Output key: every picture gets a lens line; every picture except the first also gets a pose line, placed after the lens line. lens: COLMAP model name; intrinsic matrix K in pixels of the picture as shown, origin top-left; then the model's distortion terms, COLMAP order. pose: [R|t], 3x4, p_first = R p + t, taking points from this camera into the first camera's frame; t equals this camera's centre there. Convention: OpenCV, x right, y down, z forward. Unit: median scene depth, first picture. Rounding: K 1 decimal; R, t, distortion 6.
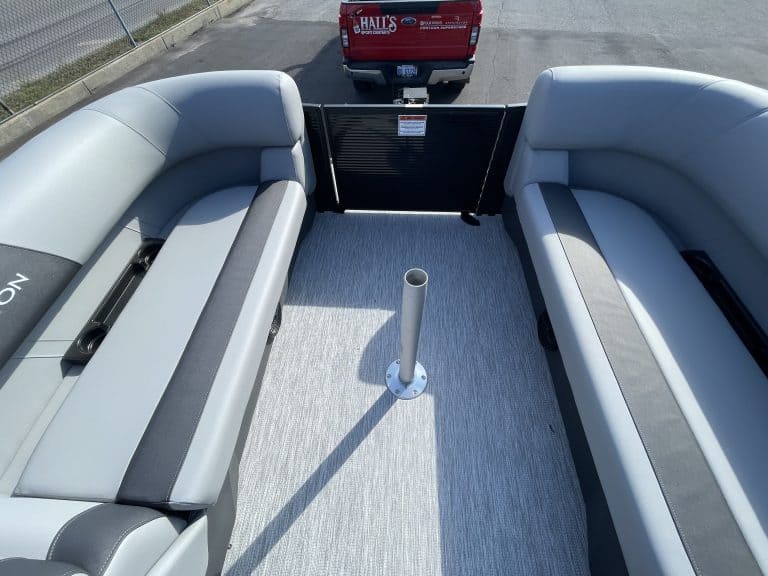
lens RADIAL K [[312.9, 0, 378.7], [0, 312.9, 290.8], [0, 0, 1]] dist [0.001504, 0.000238]
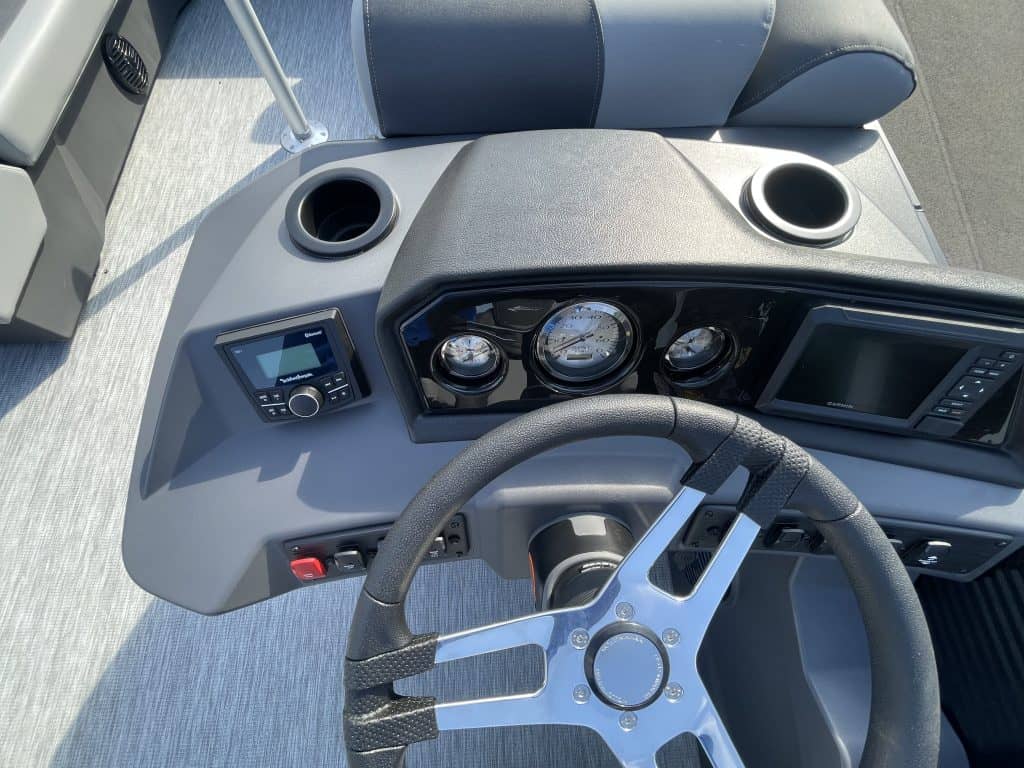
lens RADIAL K [[423.9, 0, 510.1], [0, 423.9, 389.2], [0, 0, 1]] dist [-0.001810, -0.000849]
pose [[0.993314, -0.090964, 0.071079, 0.520584], [0.069271, 0.962210, 0.263351, 0.698938], [-0.092348, -0.256667, 0.962078, -0.397193]]
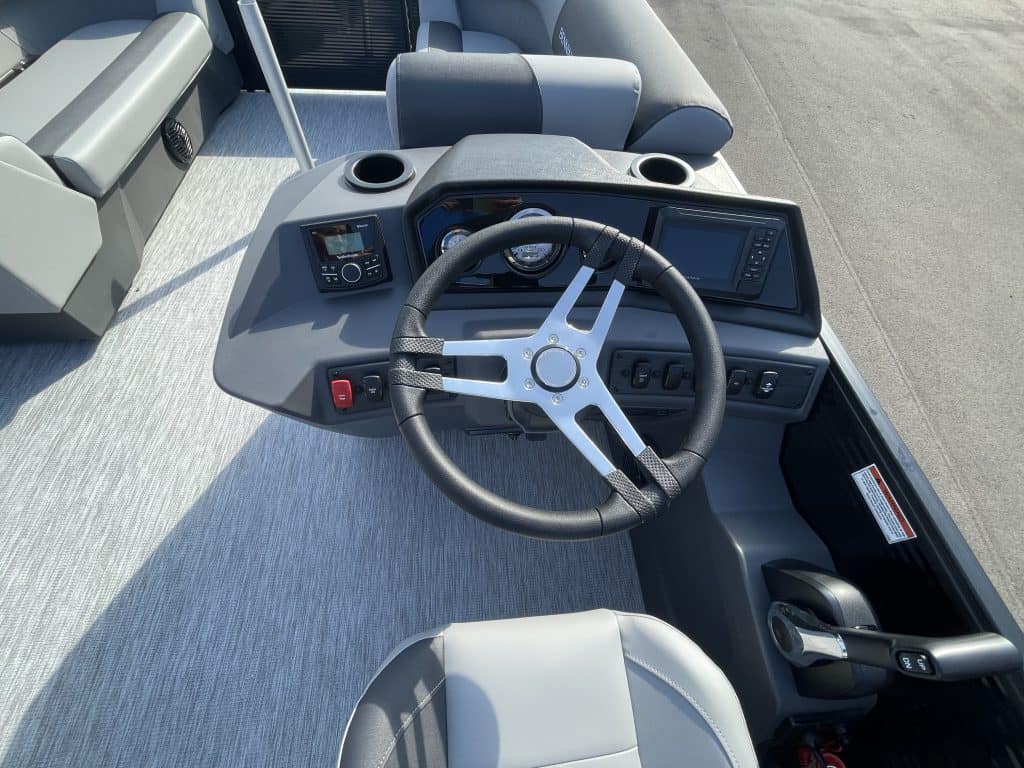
lens RADIAL K [[420.3, 0, 512.0], [0, 420.3, 384.0], [0, 0, 1]] dist [-0.000573, -0.000343]
pose [[0.985461, -0.077663, 0.151114, 0.487326], [0.069536, 0.995871, 0.058351, 0.899344], [-0.155022, -0.046995, 0.986793, -0.596689]]
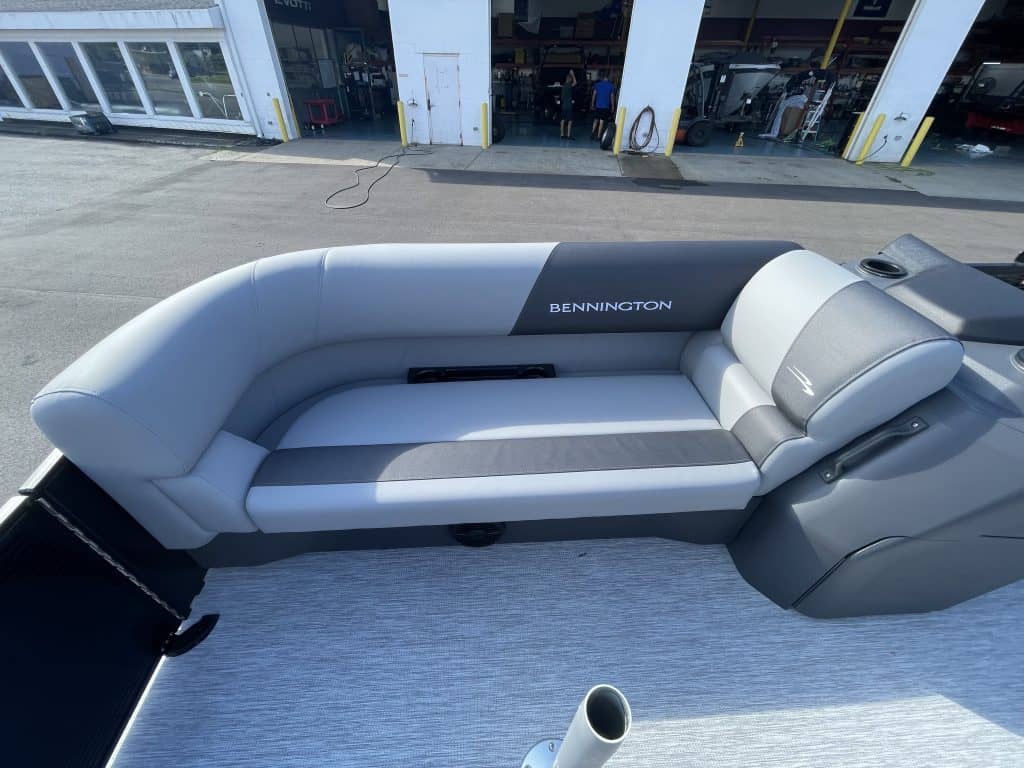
lens RADIAL K [[413.6, 0, 499.8], [0, 413.6, 385.7], [0, 0, 1]] dist [0.006501, -0.003404]
pose [[-0.117719, -0.613034, 0.781237, -0.032581], [0.800838, 0.406581, 0.439715, -0.403085], [-0.587197, 0.677407, 0.443079, 0.272353]]
